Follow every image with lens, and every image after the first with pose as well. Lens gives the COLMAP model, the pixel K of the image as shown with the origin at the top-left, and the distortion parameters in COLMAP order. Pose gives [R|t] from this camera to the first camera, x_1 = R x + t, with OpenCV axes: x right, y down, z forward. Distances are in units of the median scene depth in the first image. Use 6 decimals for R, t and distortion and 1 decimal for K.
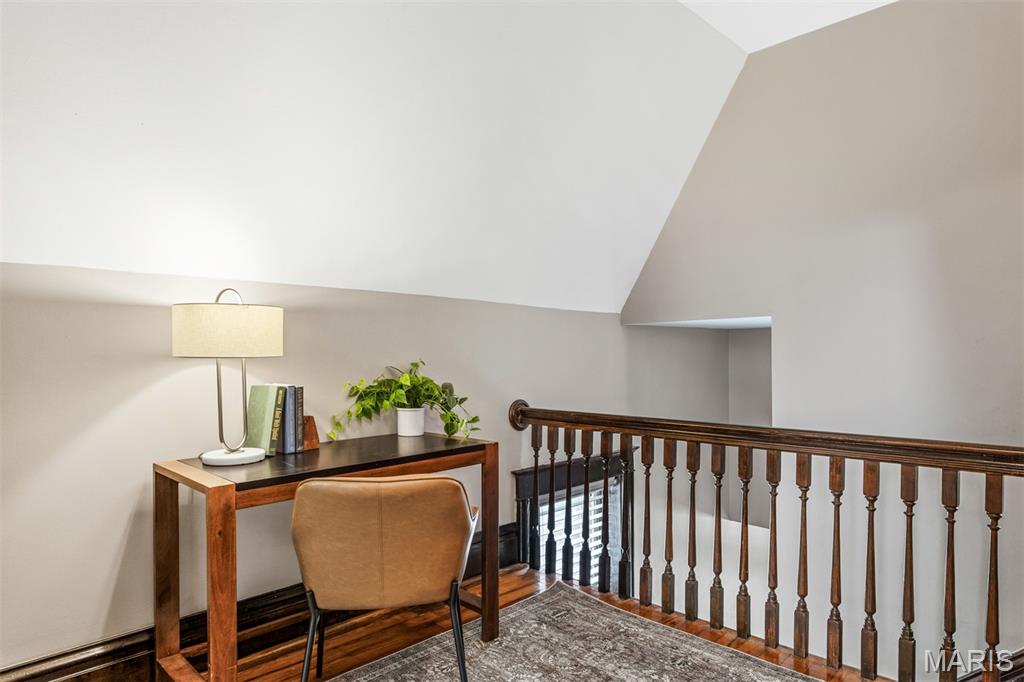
lens RADIAL K [[645.5, 0, 512.7], [0, 645.5, 346.1], [0, 0, 1]] dist [-0.012077, -0.004257]
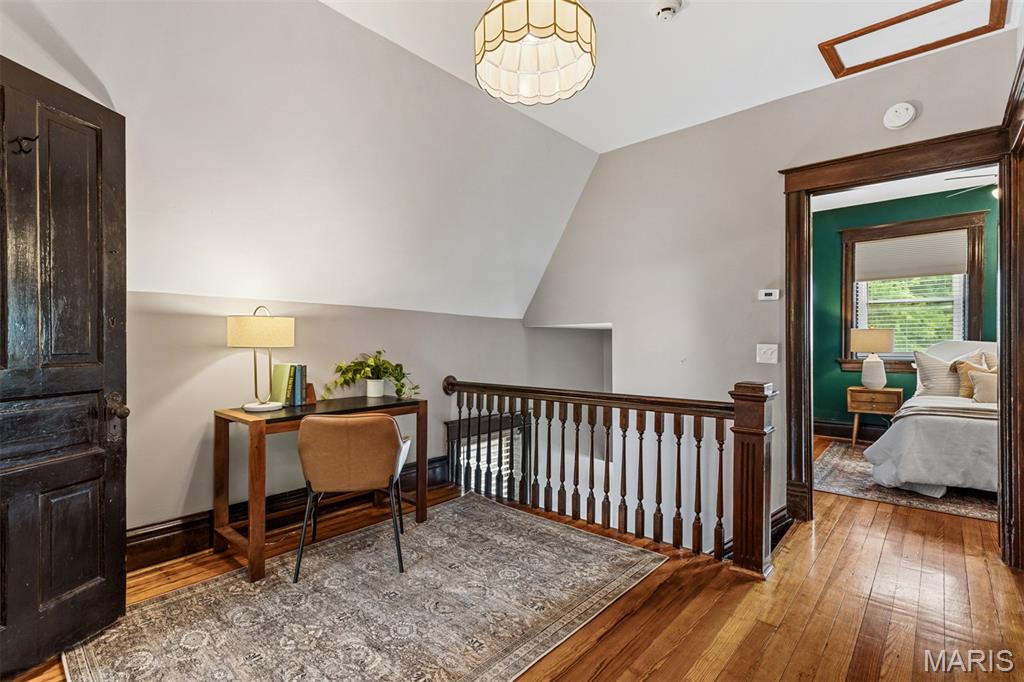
lens RADIAL K [[489.4, 0, 484.4], [0, 489.4, 334.3], [0, 0, 1]] dist [0.002162, -0.001023]
pose [[0.999606, 0.006044, 0.027403, 0.084000], [-0.005797, 0.999942, -0.009090, -0.006289], [-0.027456, 0.008928, 0.999583, -0.232048]]
